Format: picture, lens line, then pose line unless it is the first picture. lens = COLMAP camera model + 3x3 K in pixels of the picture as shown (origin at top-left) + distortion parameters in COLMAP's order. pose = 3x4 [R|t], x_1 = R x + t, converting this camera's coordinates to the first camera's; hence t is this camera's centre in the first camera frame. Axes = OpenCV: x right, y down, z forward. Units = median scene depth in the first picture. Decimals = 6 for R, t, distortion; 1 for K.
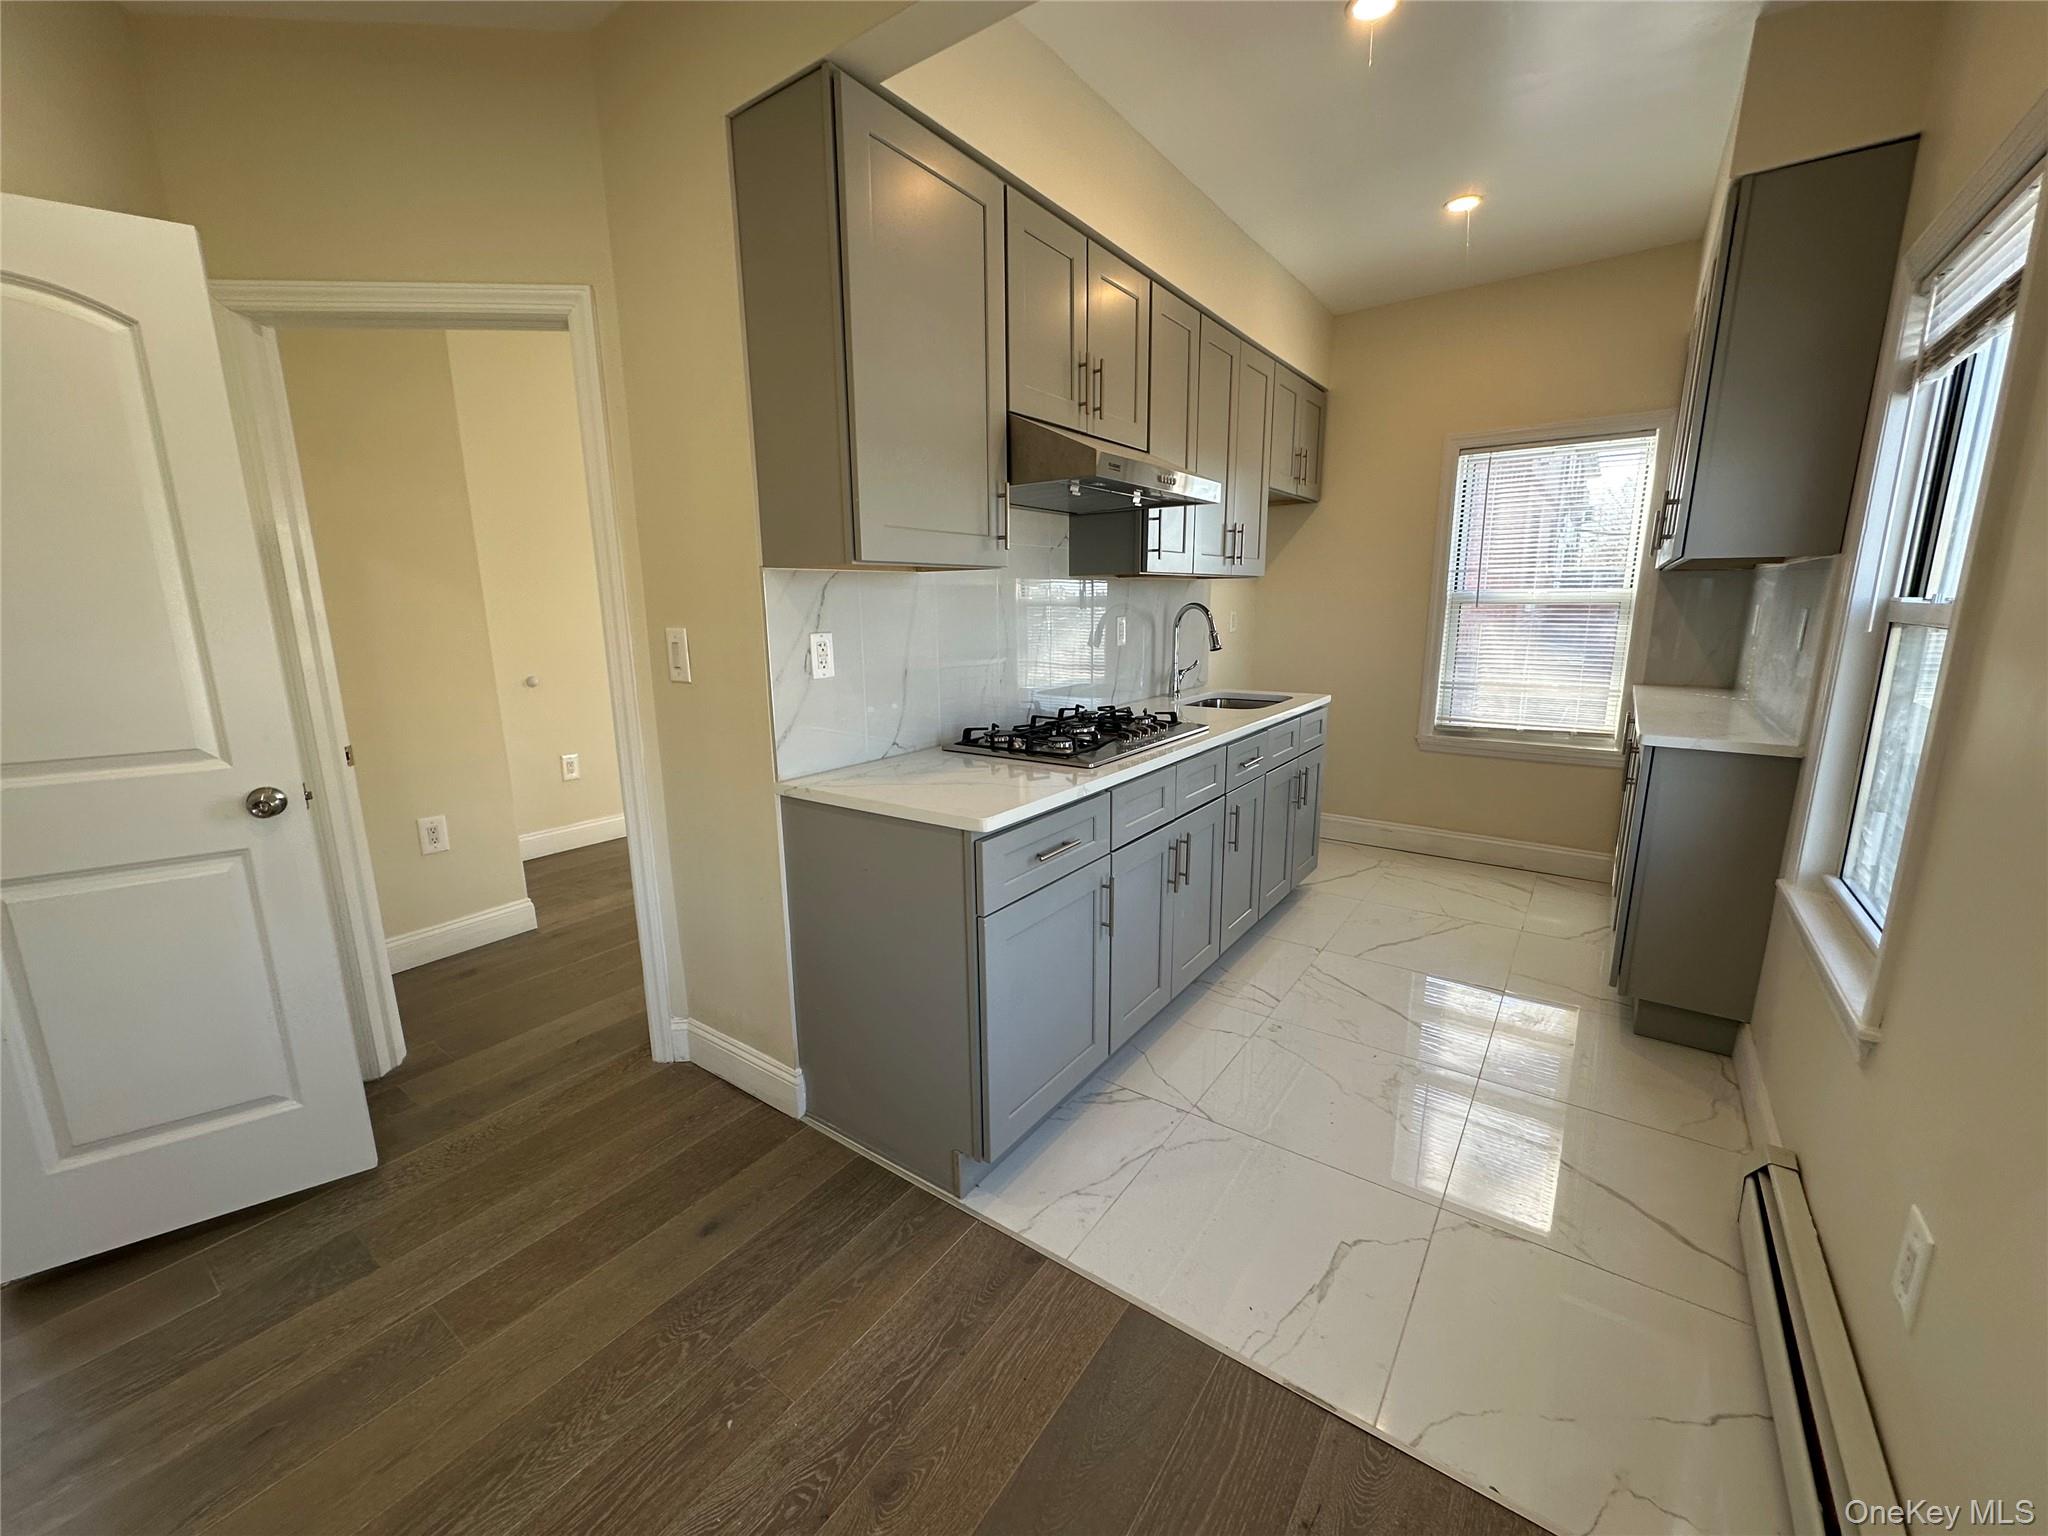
lens RADIAL K [[819.0, 0, 1024.3], [0, 819.0, 766.5], [0, 0, 1]] dist [0.004098, 0.000219]
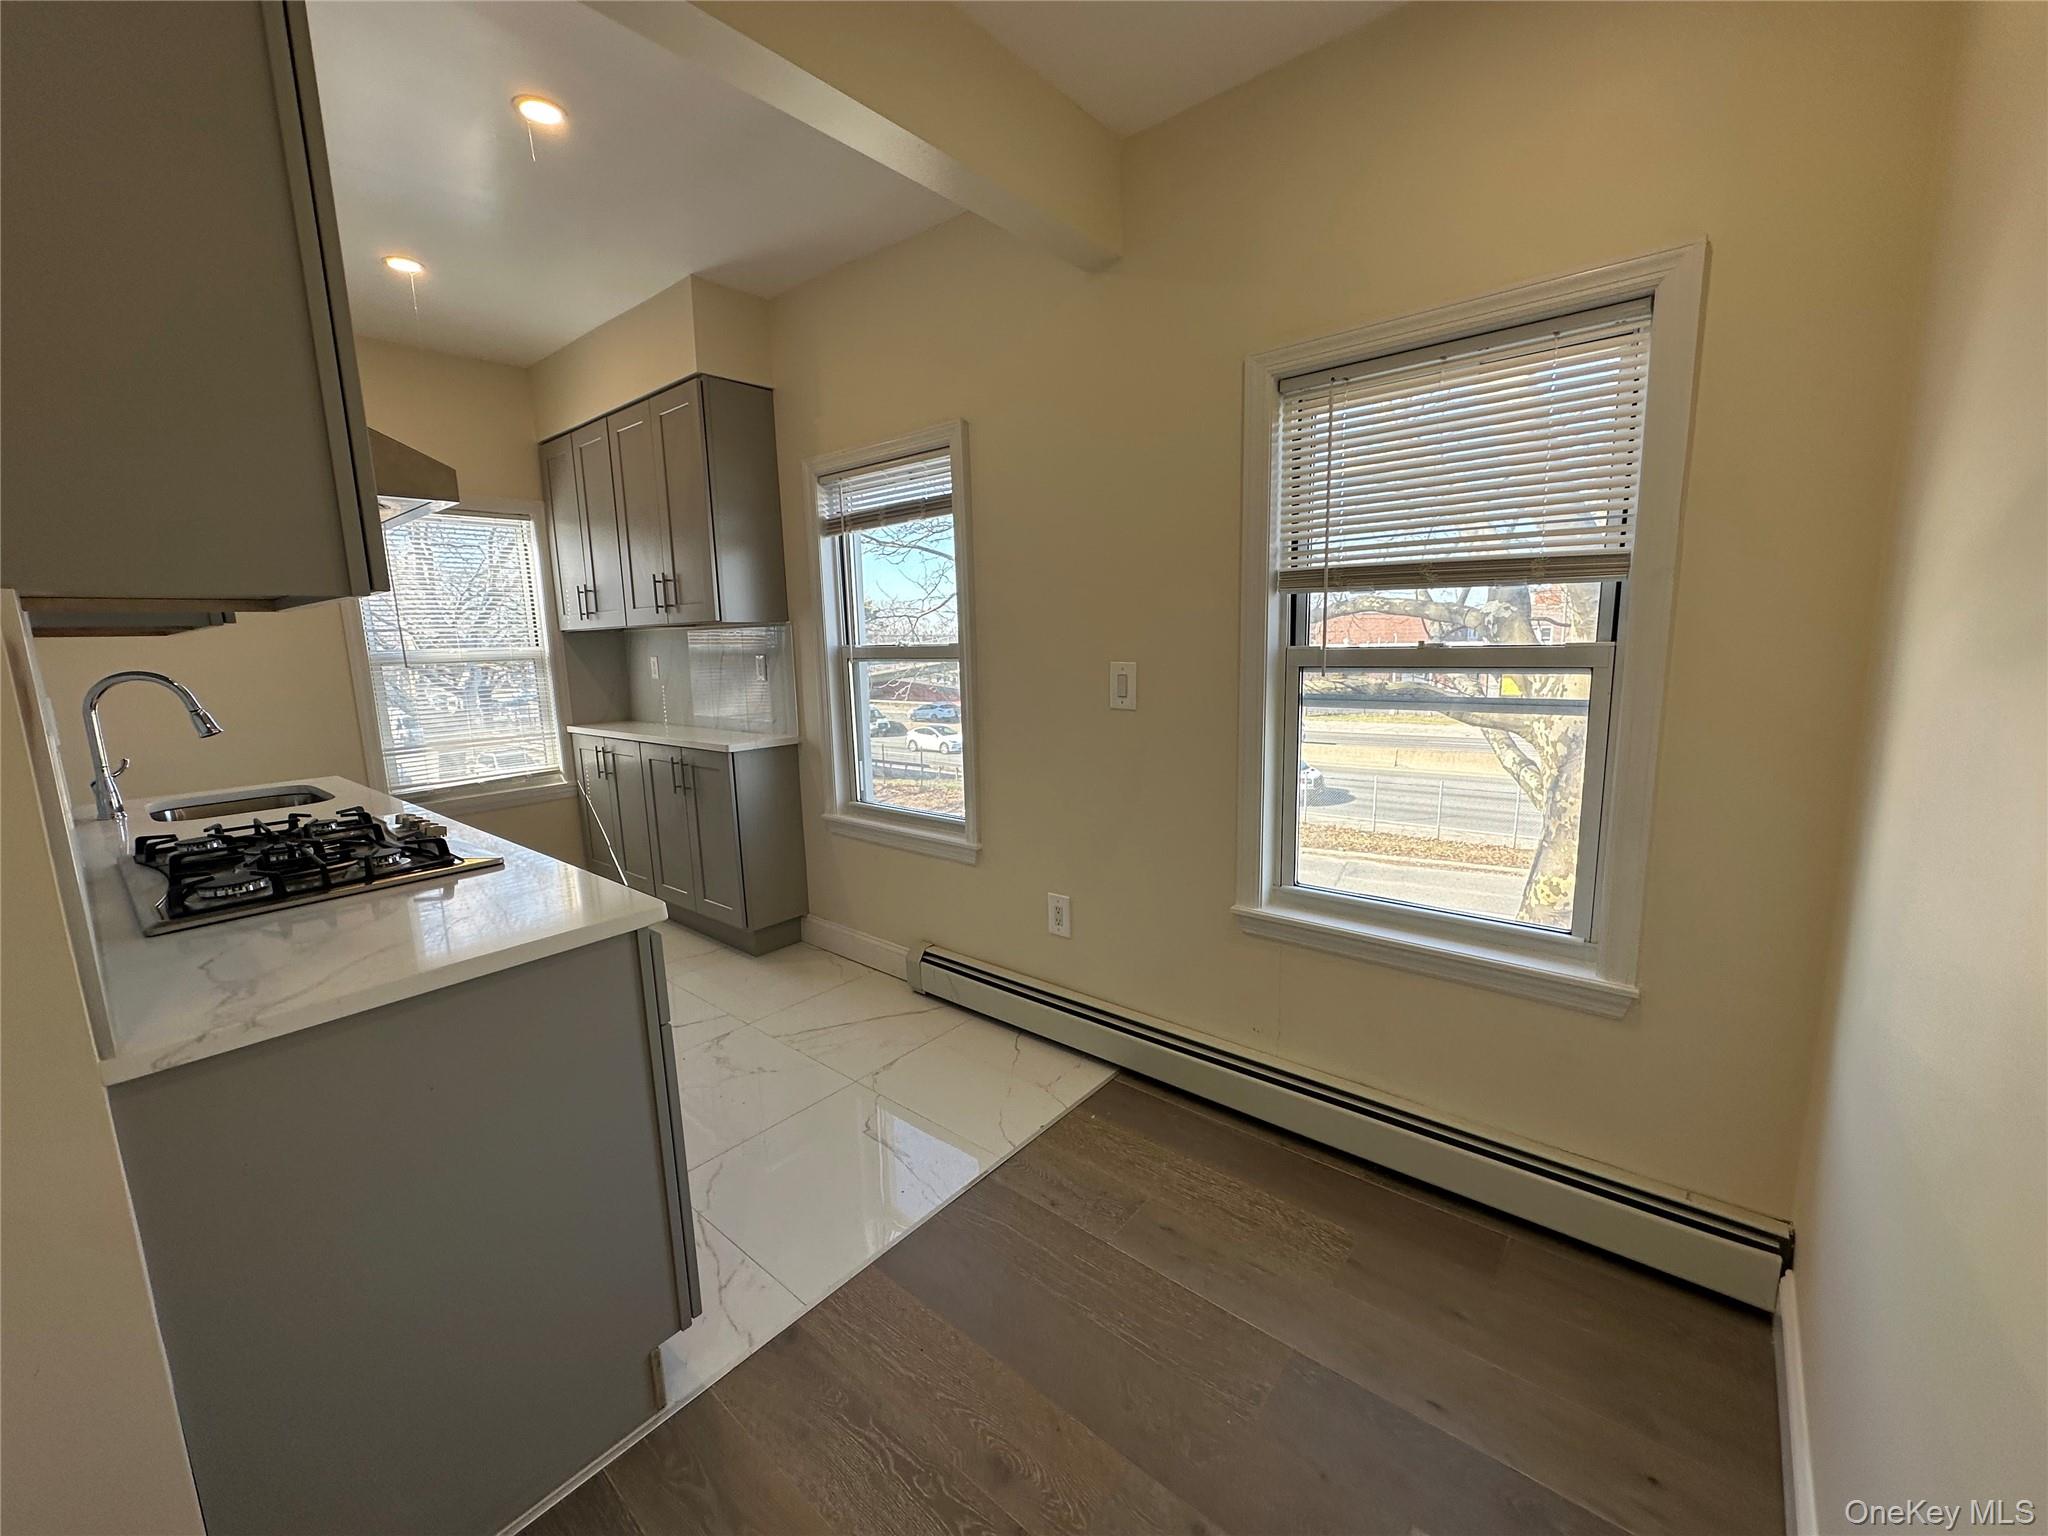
lens RADIAL K [[819.0, 0, 1026.4], [0, 819.0, 767.5], [0, 0, 1]] dist [0.004098, 0.000219]
pose [[0.069774, -0.149940, 0.986230, -0.787138], [0.228586, 0.964737, 0.130501, -0.088167], [-0.971020, 0.216333, 0.101588, 0.492209]]
